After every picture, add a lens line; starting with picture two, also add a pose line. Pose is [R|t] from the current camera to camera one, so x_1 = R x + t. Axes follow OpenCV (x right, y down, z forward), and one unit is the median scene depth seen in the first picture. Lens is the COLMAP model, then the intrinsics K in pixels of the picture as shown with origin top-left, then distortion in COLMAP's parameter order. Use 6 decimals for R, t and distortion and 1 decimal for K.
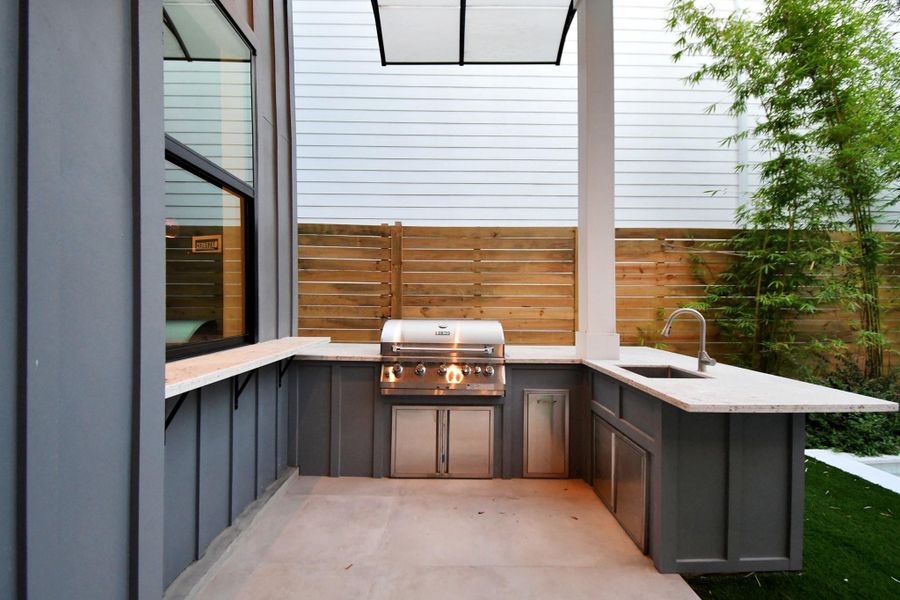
lens RADIAL K [[408.6, 0, 453.6], [0, 408.6, 298.8], [0, 0, 1]] dist [-0.030073, -0.000960]
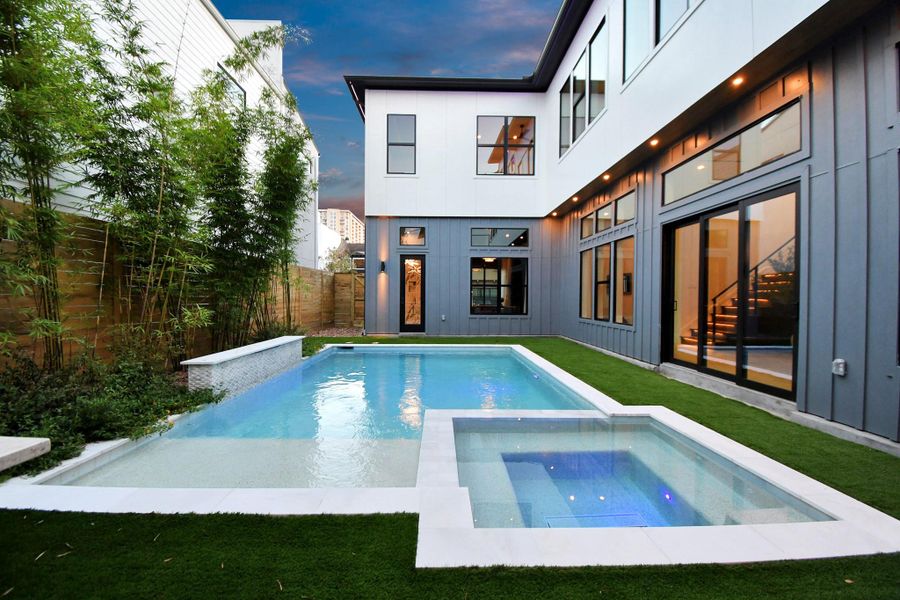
lens RADIAL K [[408.6, 0, 466.9], [0, 408.6, 302.4], [0, 0, 1]] dist [-0.030073, -0.000960]
pose [[-0.044294, -0.023106, 0.998751, 0.140320], [-0.017125, 0.999603, 0.022366, 0.009471], [-0.998872, -0.016113, -0.044672, 0.107146]]
